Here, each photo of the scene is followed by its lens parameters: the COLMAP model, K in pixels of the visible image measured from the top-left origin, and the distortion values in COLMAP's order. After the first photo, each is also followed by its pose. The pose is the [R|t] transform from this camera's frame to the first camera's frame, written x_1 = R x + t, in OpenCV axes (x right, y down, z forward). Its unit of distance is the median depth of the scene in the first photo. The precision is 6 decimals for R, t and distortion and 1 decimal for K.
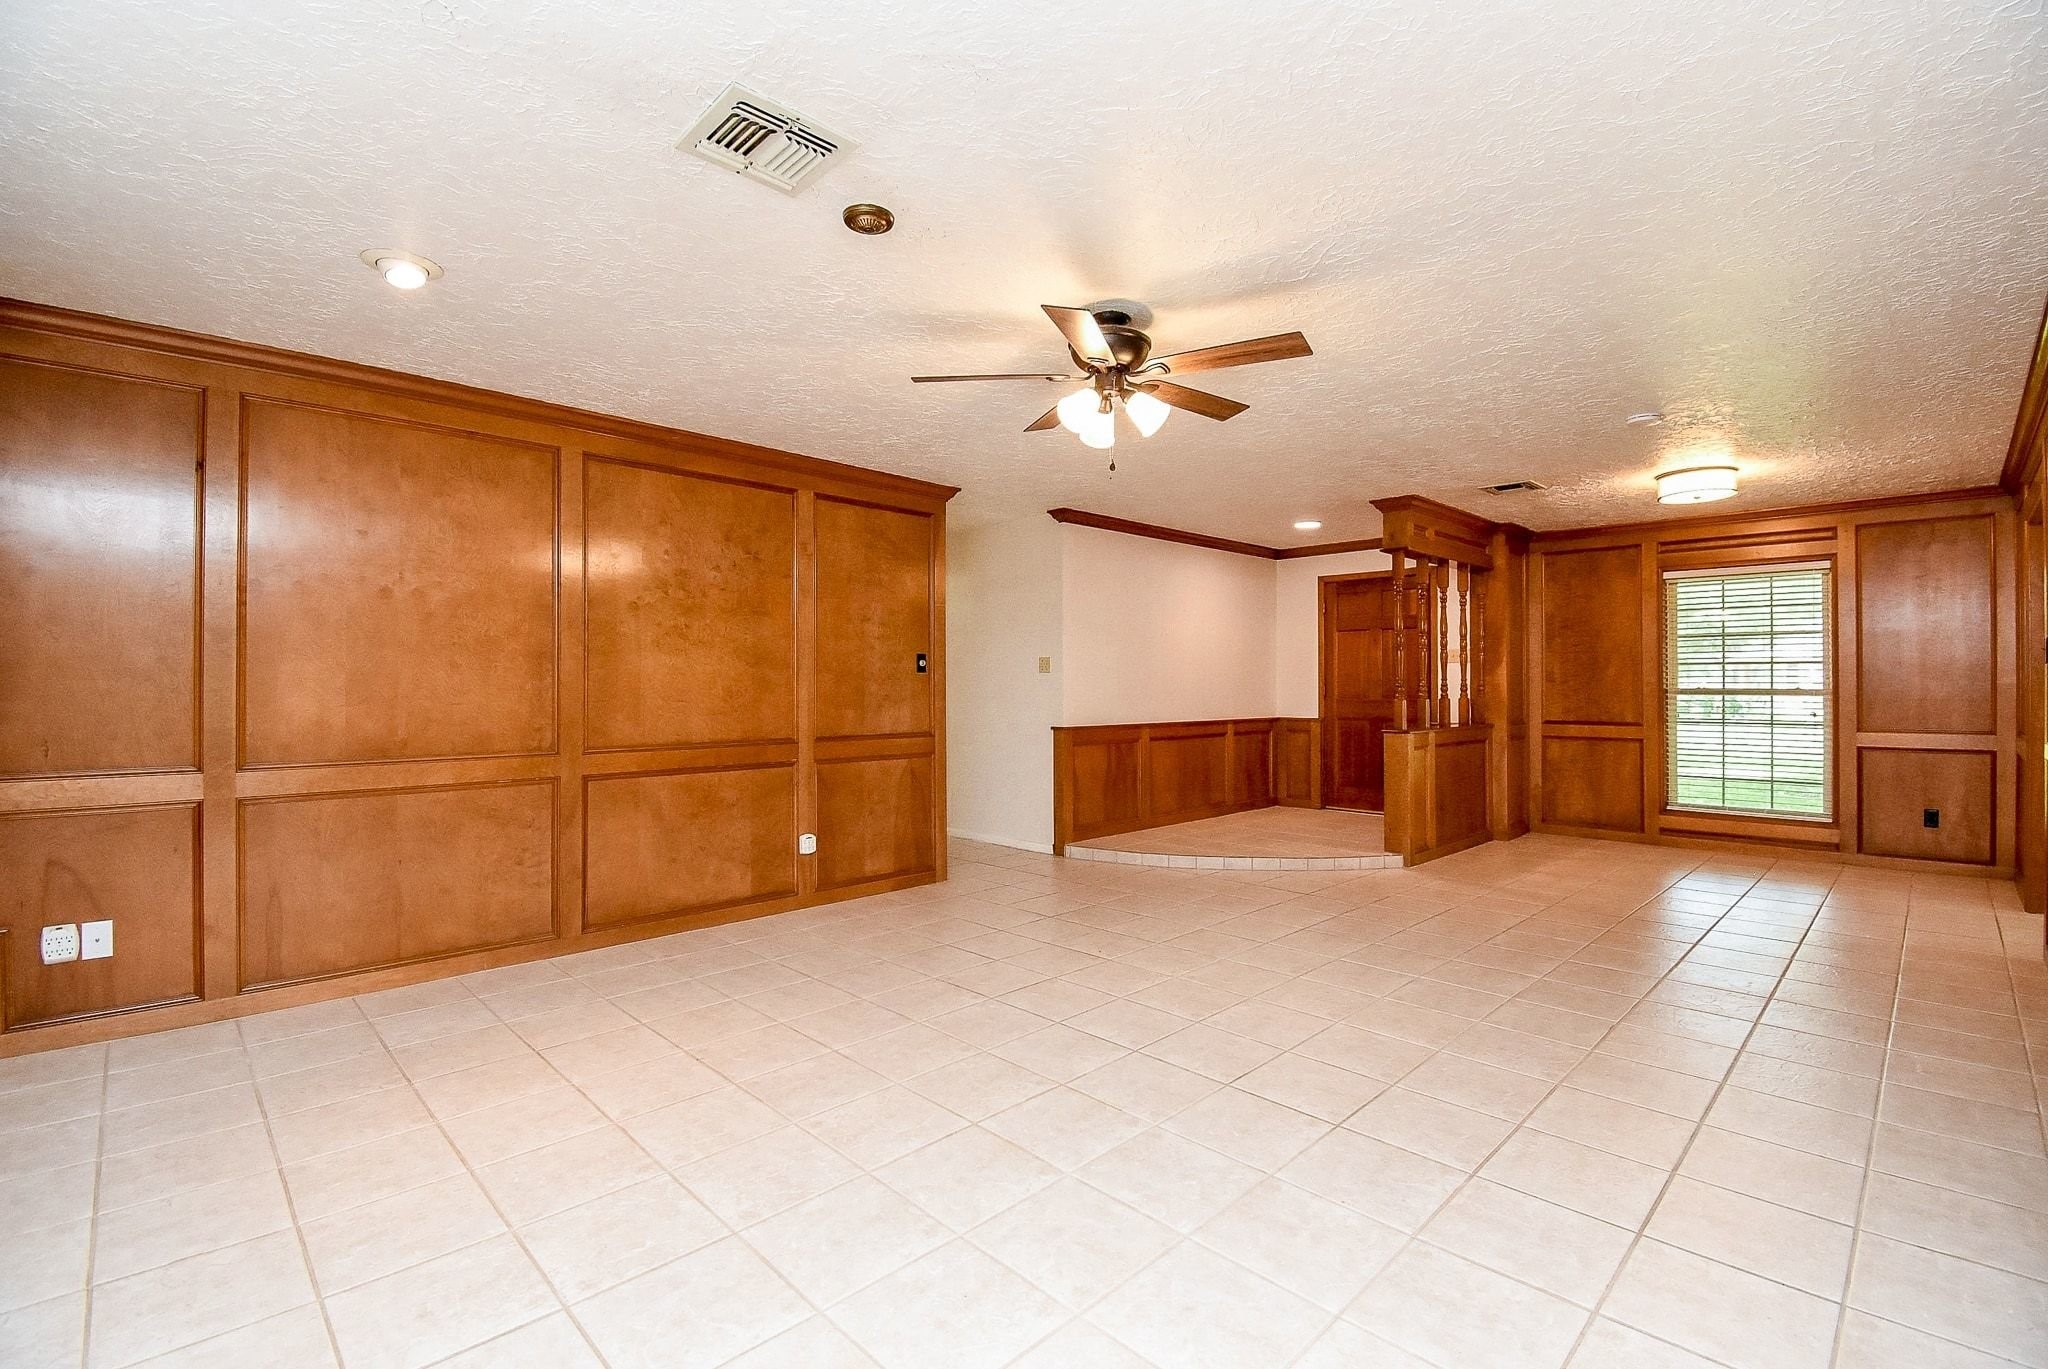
lens RADIAL K [[890.1, 0, 1027.0], [0, 890.1, 685.2], [0, 0, 1]] dist [-0.020013, -0.003533]
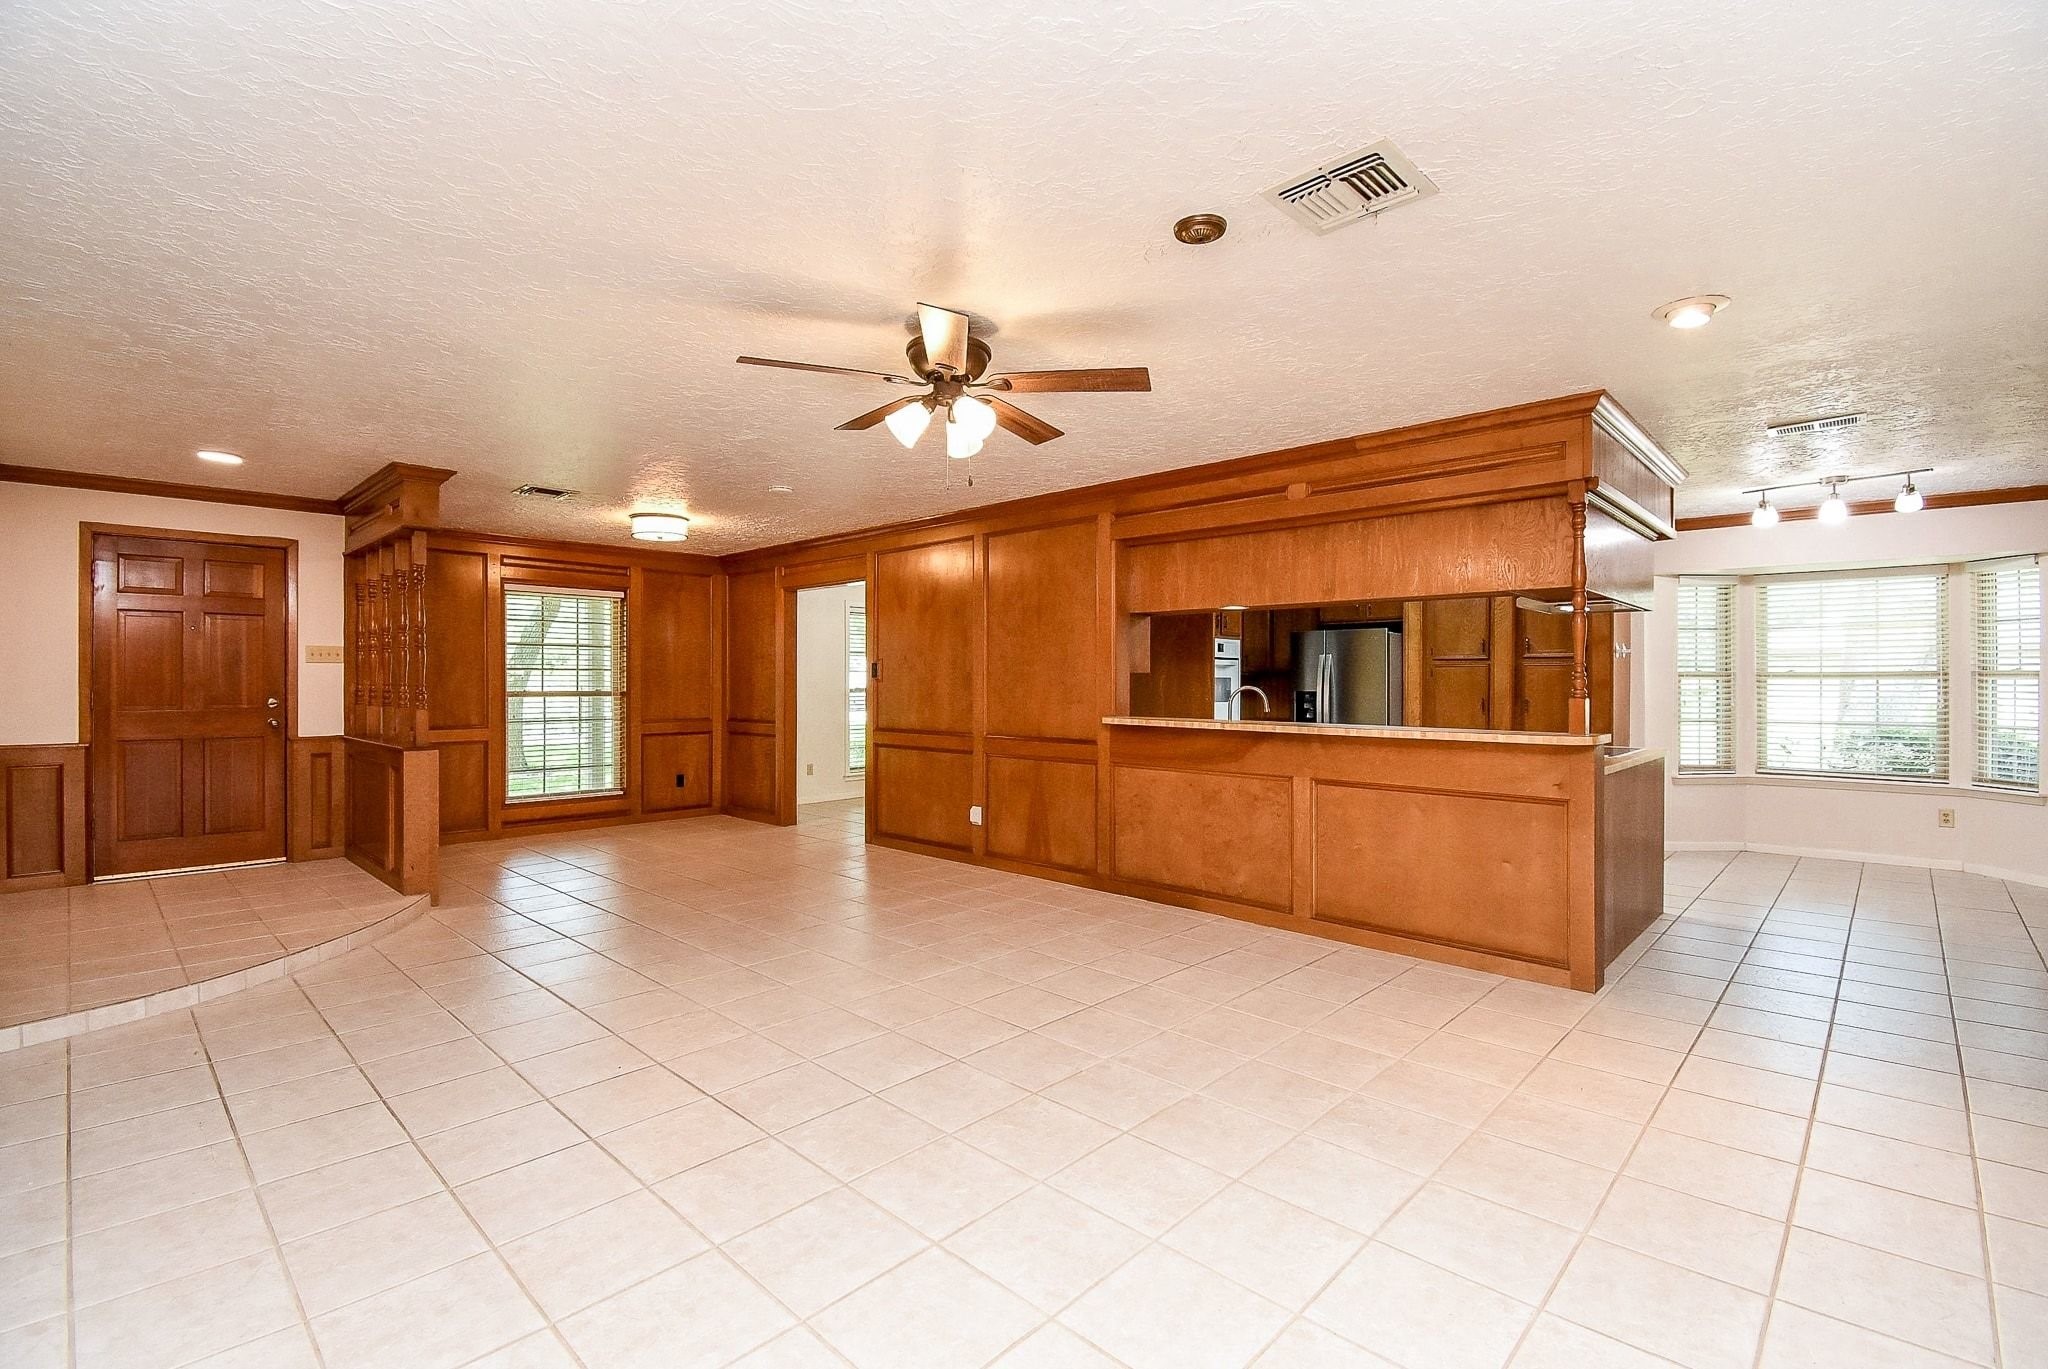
lens RADIAL K [[890.1, 0, 1025.6], [0, 890.1, 680.3], [0, 0, 1]] dist [-0.020013, -0.003533]
pose [[-0.032713, 0.002926, 0.999461, -0.434506], [0.001265, 0.999995, -0.002886, -0.007724], [-0.999464, 0.001170, -0.032716, 0.467196]]
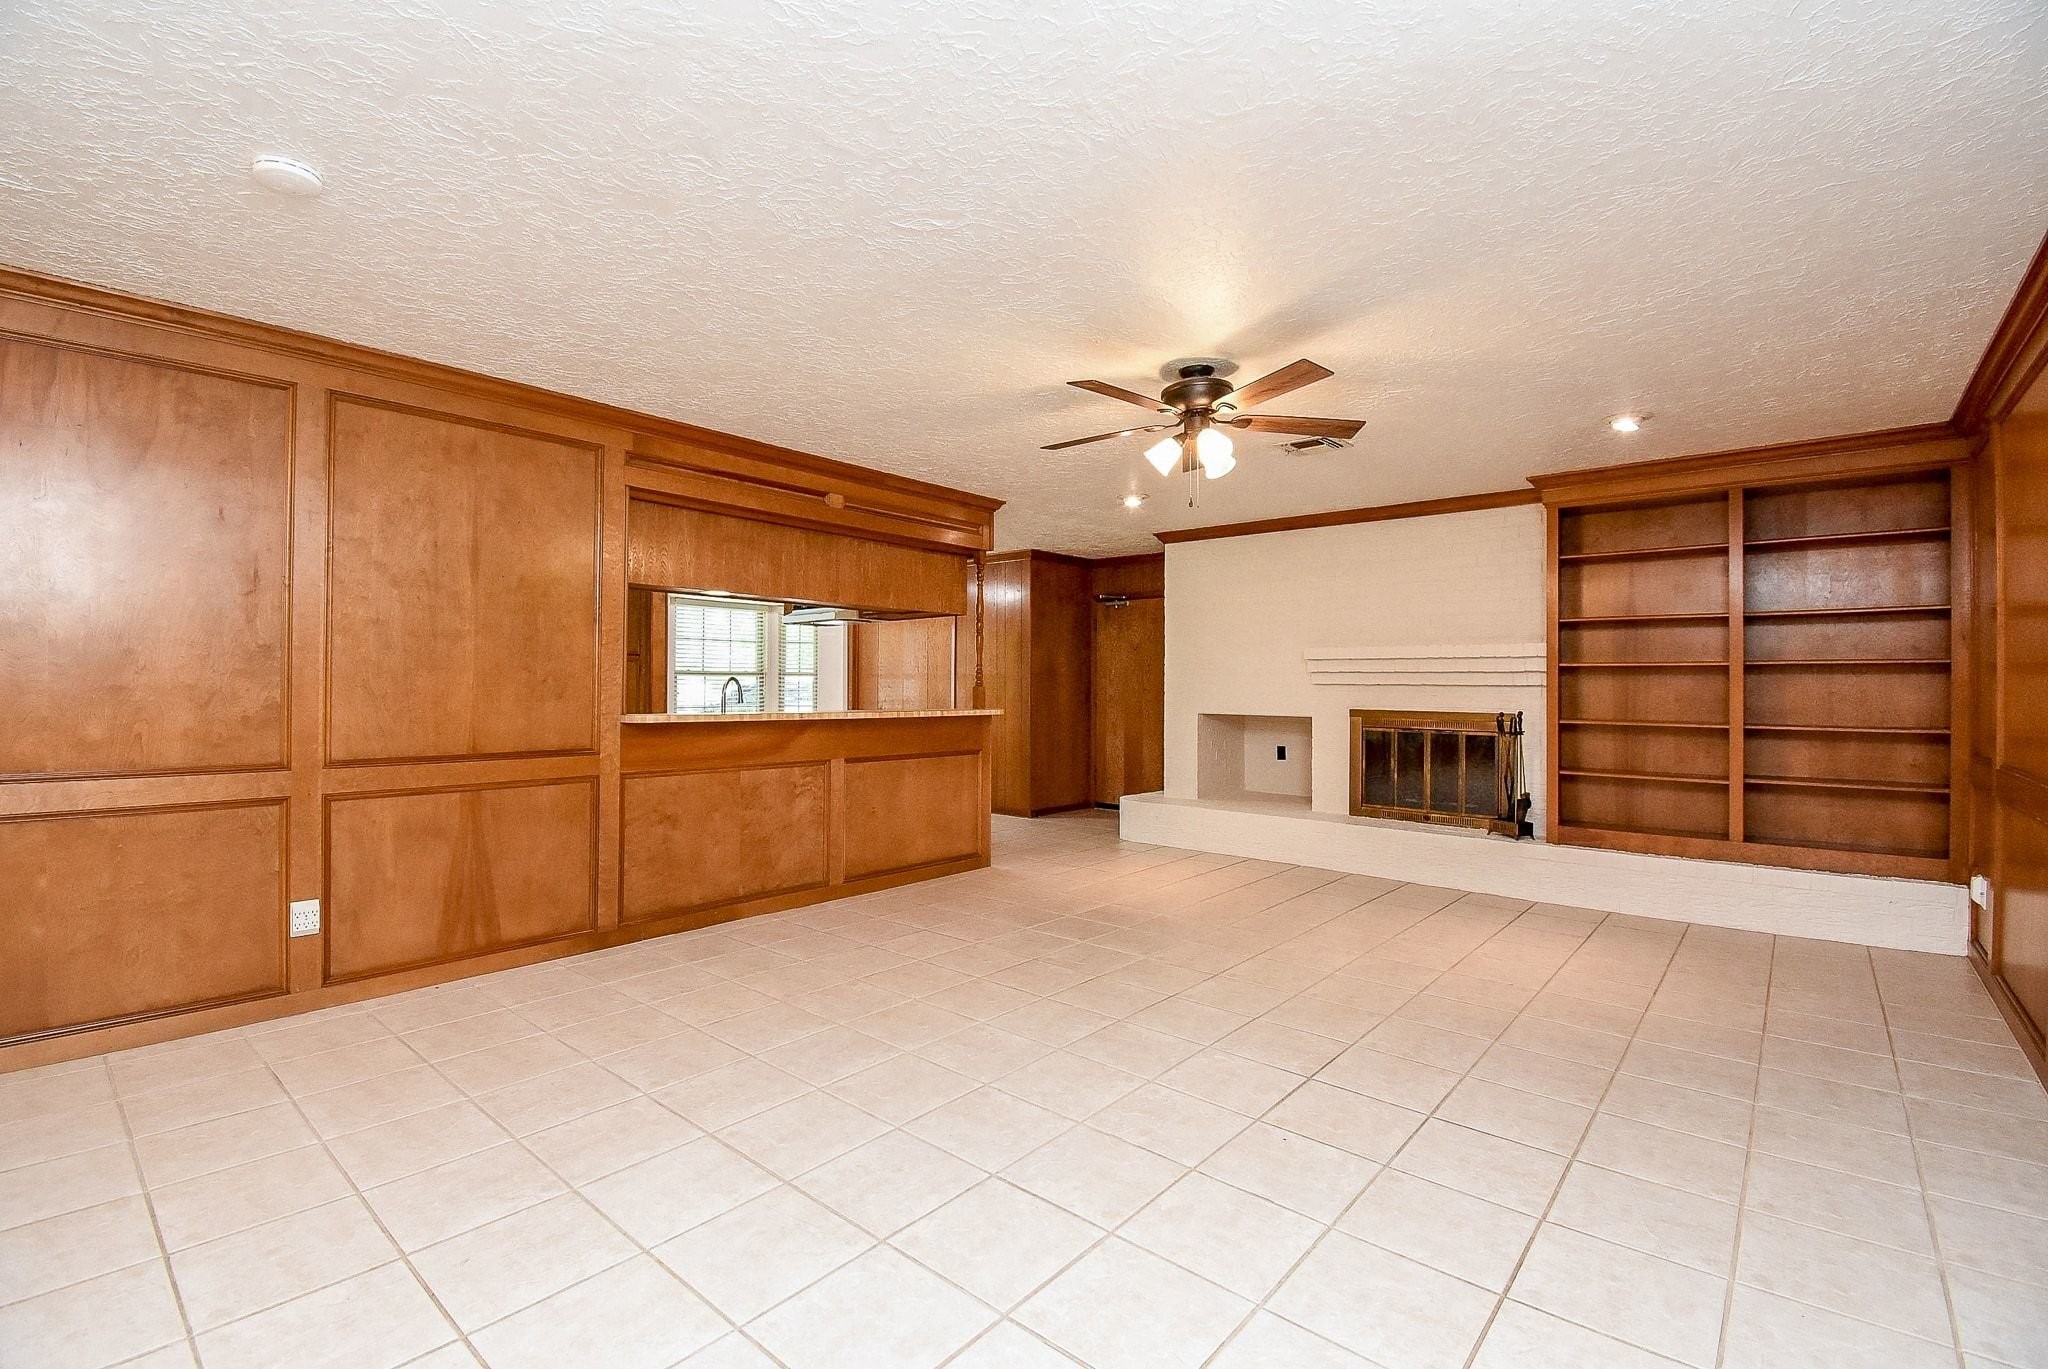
lens RADIAL K [[890.1, 0, 1015.7], [0, 890.1, 674.6], [0, 0, 1]] dist [-0.020013, -0.003533]
pose [[-0.997663, -0.006533, -0.068012, 0.199818], [-0.005768, 0.999918, -0.011429, 0.001672], [0.068081, -0.011010, -0.997619, 1.055046]]
